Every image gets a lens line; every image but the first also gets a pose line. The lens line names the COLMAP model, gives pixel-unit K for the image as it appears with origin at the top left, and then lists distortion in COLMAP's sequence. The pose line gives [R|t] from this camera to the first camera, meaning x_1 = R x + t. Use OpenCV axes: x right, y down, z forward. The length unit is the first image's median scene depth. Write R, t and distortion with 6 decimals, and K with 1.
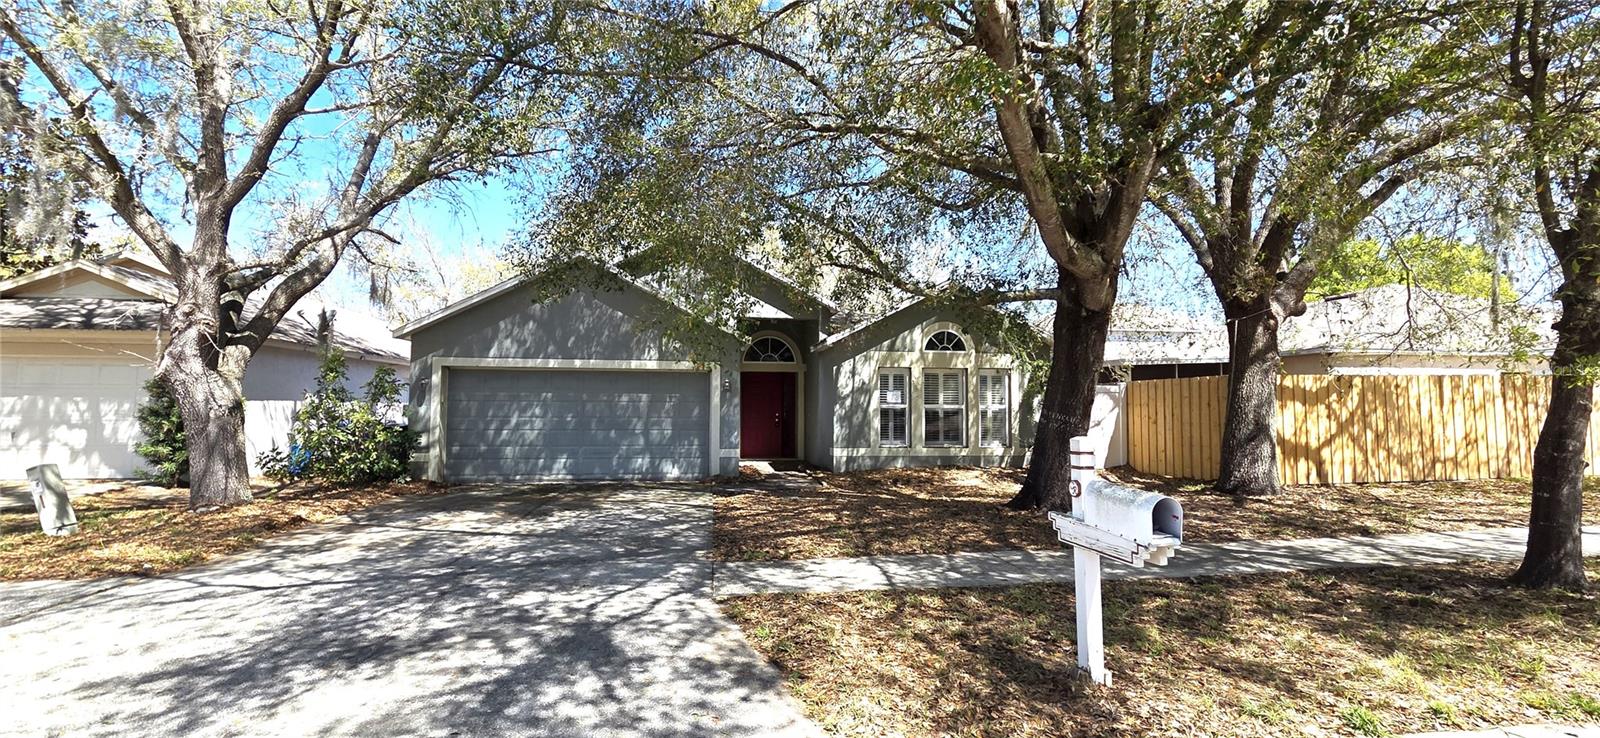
lens RADIAL K [[676.2, 0, 800.0], [0, 676.2, 369.0], [0, 0, 1]] dist [0.002361, 0.000501]
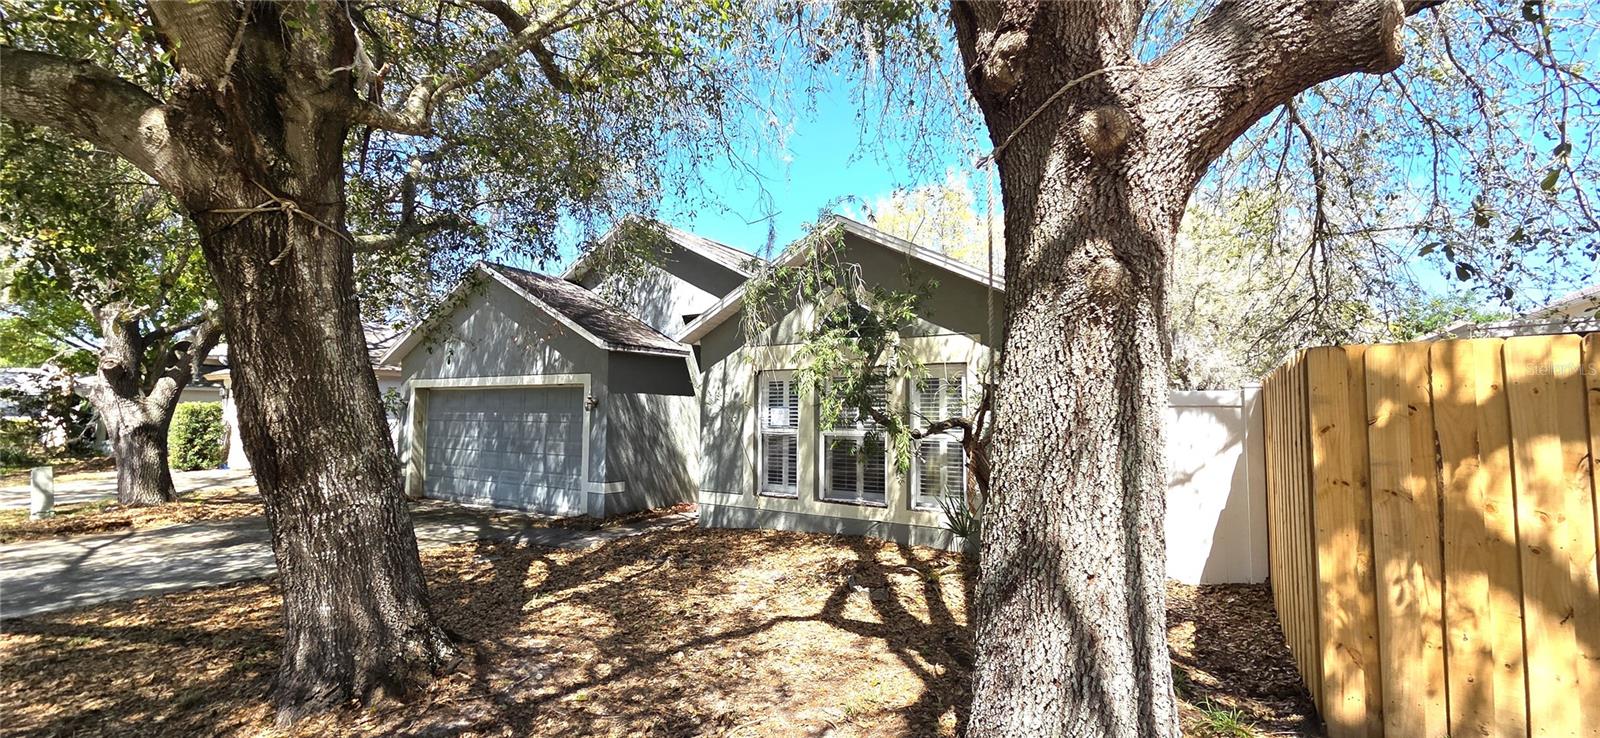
lens RADIAL K [[656.1, 0, 796.2], [0, 656.1, 370.3], [0, 0, 1]] dist [0.004905, 0.000189]
pose [[0.764896, -0.044418, -0.642620, 0.575140], [0.031372, 0.999005, -0.031710, 0.018428], [0.643389, 0.004095, 0.765528, 0.565114]]
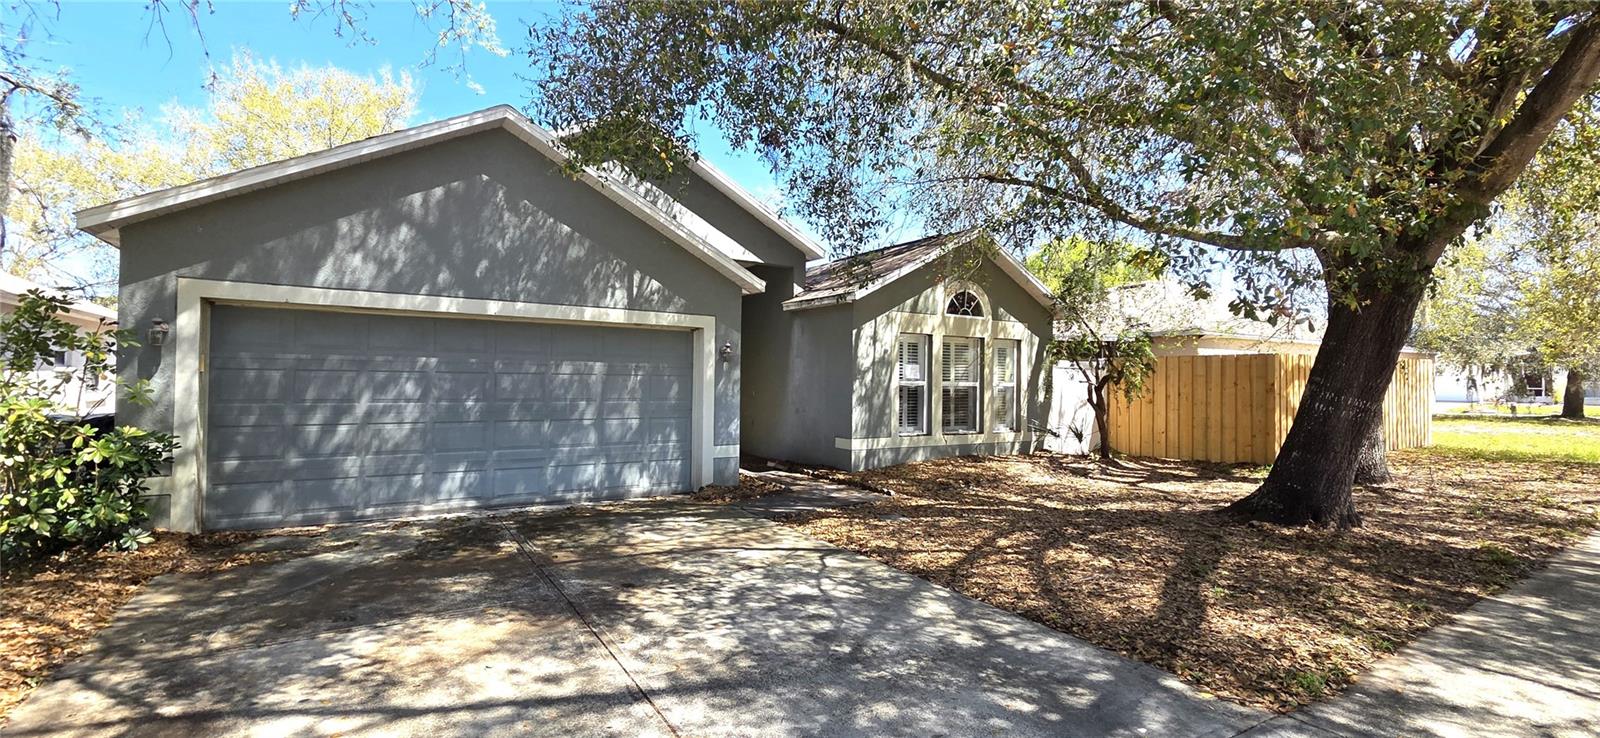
lens RADIAL K [[676.5, 0, 788.5], [0, 676.5, 369.4], [0, 0, 1]] dist [0.002346, -0.000050]
pose [[0.913002, 0.012976, 0.407748, -0.327269], [-0.029299, 0.998999, 0.033812, 0.017543], [-0.406901, -0.042817, 0.912468, 0.362305]]
